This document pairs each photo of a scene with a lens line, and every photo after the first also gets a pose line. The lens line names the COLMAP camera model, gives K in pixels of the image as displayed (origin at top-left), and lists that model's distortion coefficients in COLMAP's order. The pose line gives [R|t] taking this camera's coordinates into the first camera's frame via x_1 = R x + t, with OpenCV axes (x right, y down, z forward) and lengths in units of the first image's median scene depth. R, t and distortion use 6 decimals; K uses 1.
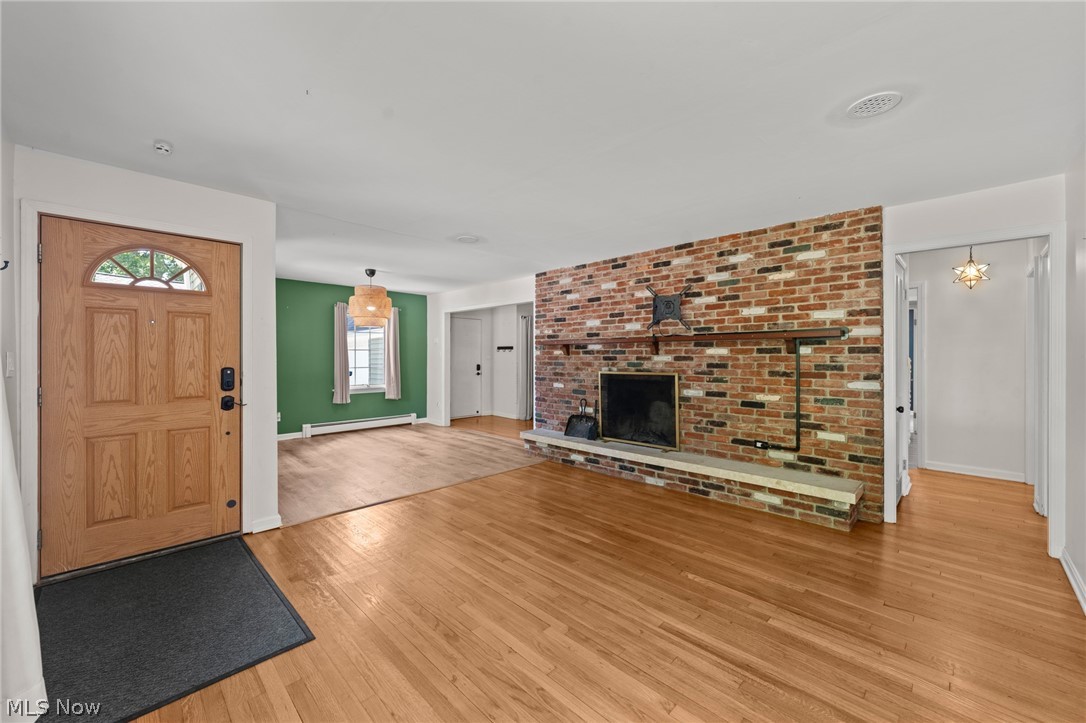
lens RADIAL K [[422.8, 0, 542.1], [0, 422.8, 351.4], [0, 0, 1]] dist [0.000535, -0.000088]
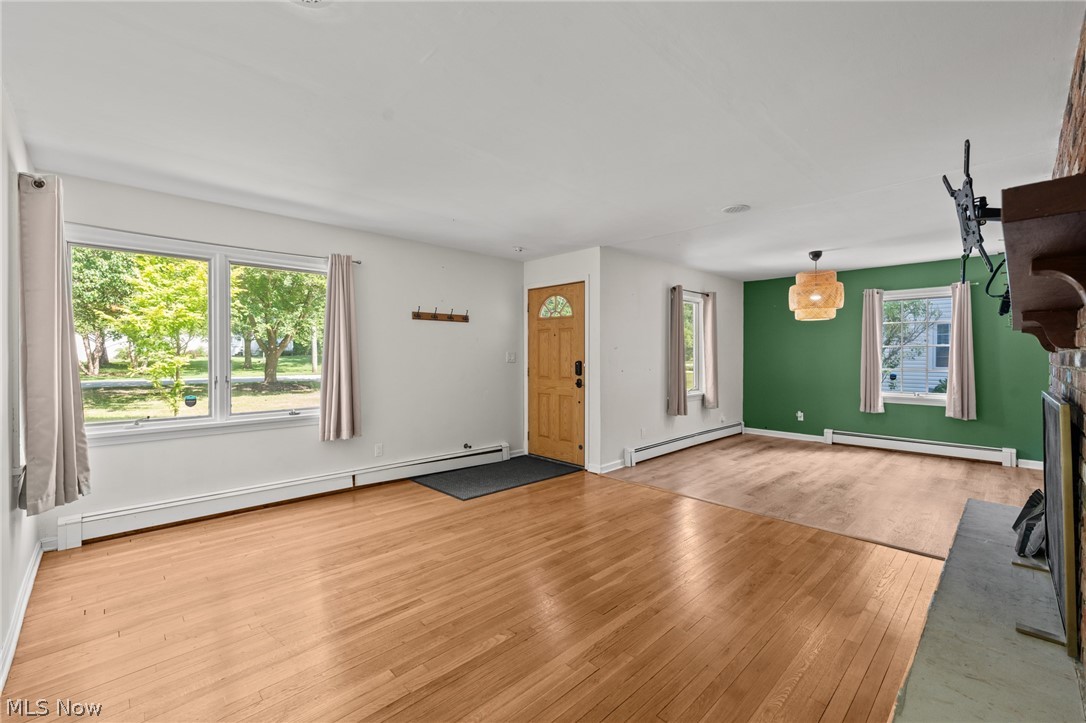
lens RADIAL K [[452.3, 0, 543.0], [0, 452.3, 361.5], [0, 0, 1]] dist [0.000313, 0.000015]
pose [[-0.018644, 0.013714, -0.999732, 1.027352], [0.008702, 0.999870, 0.013553, 0.017043], [0.999788, -0.008447, -0.018761, 0.965630]]
